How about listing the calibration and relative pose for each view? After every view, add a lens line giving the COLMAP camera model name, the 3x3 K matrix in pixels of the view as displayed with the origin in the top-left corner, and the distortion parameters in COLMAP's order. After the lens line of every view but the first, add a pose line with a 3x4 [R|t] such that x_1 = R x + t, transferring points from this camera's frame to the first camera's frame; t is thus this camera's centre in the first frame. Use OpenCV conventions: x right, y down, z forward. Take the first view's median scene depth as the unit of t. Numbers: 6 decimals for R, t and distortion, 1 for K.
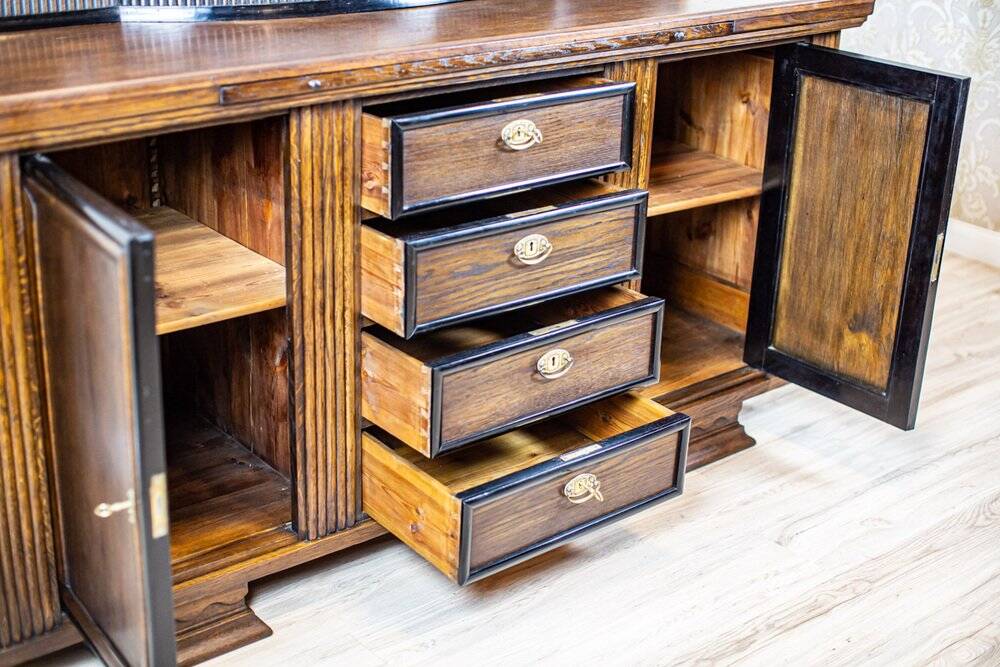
lens RADIAL K [[1447.1, 0, 505.0], [0, 1447.1, 327.2], [0, 0, 1]] dist [-0.137190, 0.000000]
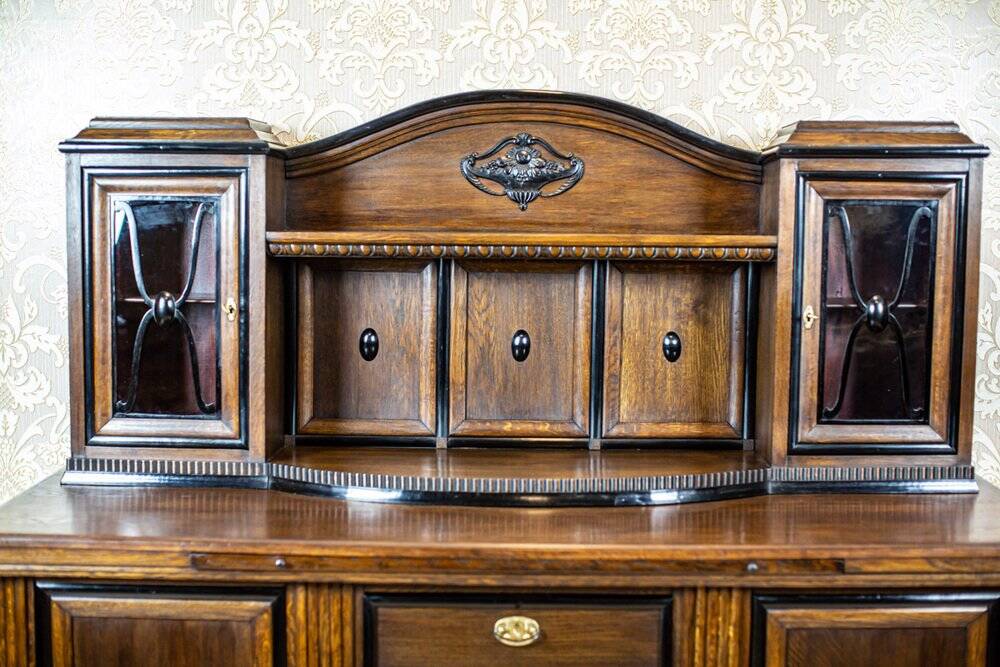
lens RADIAL K [[1447.1, 0, 495.0], [0, 1447.1, 328.4], [0, 0, 1]] dist [-0.137190, 0.000000]
pose [[0.762147, 0.023973, -0.646960, 0.636768], [-0.224757, 0.946958, -0.229685, -0.110605], [0.607137, 0.320462, 0.727109, 0.210876]]
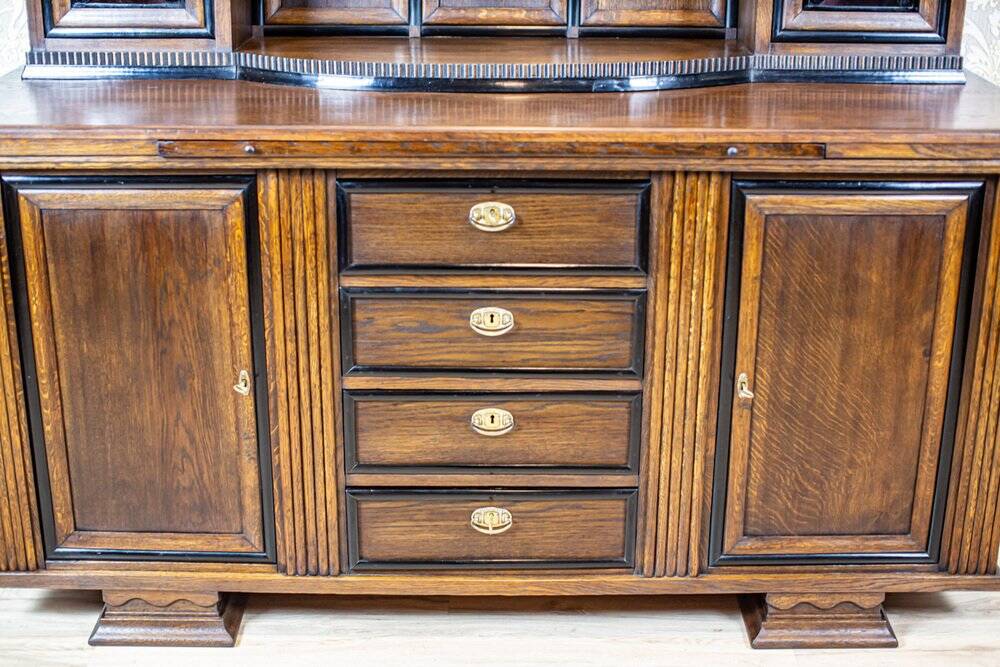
lens RADIAL K [[1447.1, 0, 495.8], [0, 1447.1, 340.0], [0, 0, 1]] dist [-0.137190, 0.000000]
pose [[0.771682, 0.190057, -0.606947, 0.626689], [-0.218605, 0.975426, 0.027504, -0.088914], [0.597259, 0.111457, 0.794266, 0.237862]]
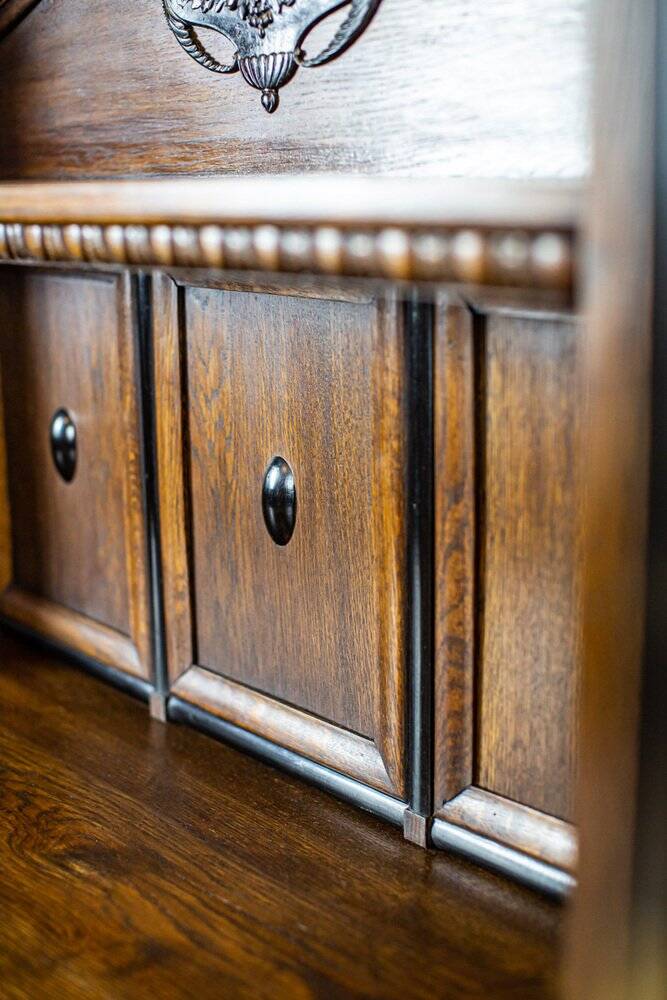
lens RADIAL K [[1458.1, 0, 283.5], [0, 1458.1, 502.6], [0, 0, 1]] dist [-0.076060, 0.000000]
pose [[0.006962, 0.196992, -0.980380, 0.277323], [-0.346551, 0.920122, 0.182423, -0.478022], [0.938005, 0.338482, 0.074673, 1.124867]]
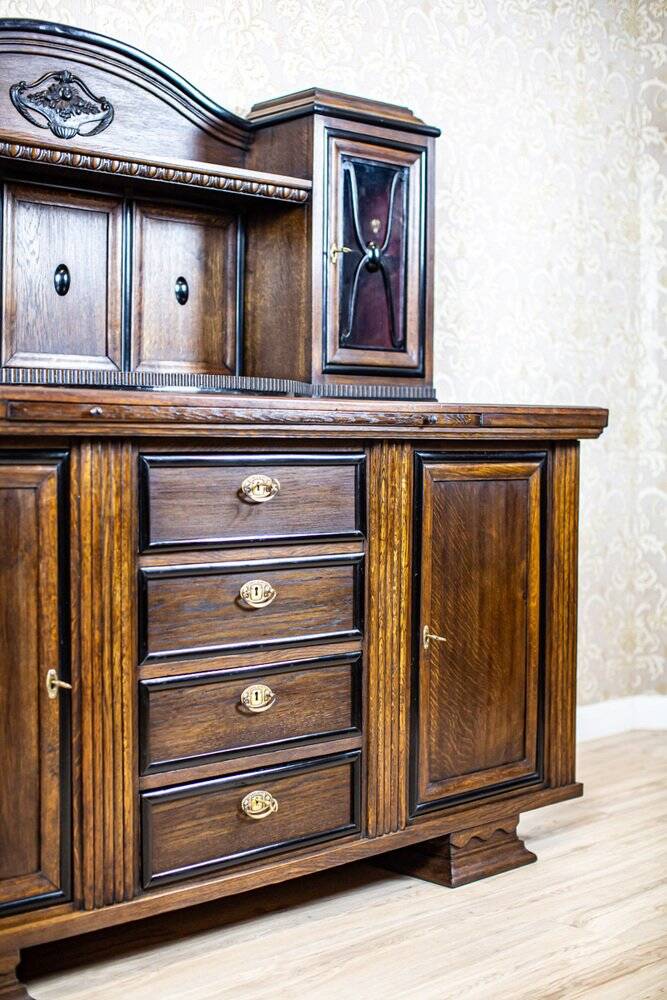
lens RADIAL K [[1447.1, 0, 332.8], [0, 1447.1, 500.9], [0, 0, 1]] dist [-0.137190, 0.000000]
pose [[0.996796, -0.034723, 0.072060, -0.034117], [0.057229, 0.938979, -0.339179, 0.233499], [-0.055885, 0.342217, 0.937958, 0.021924]]
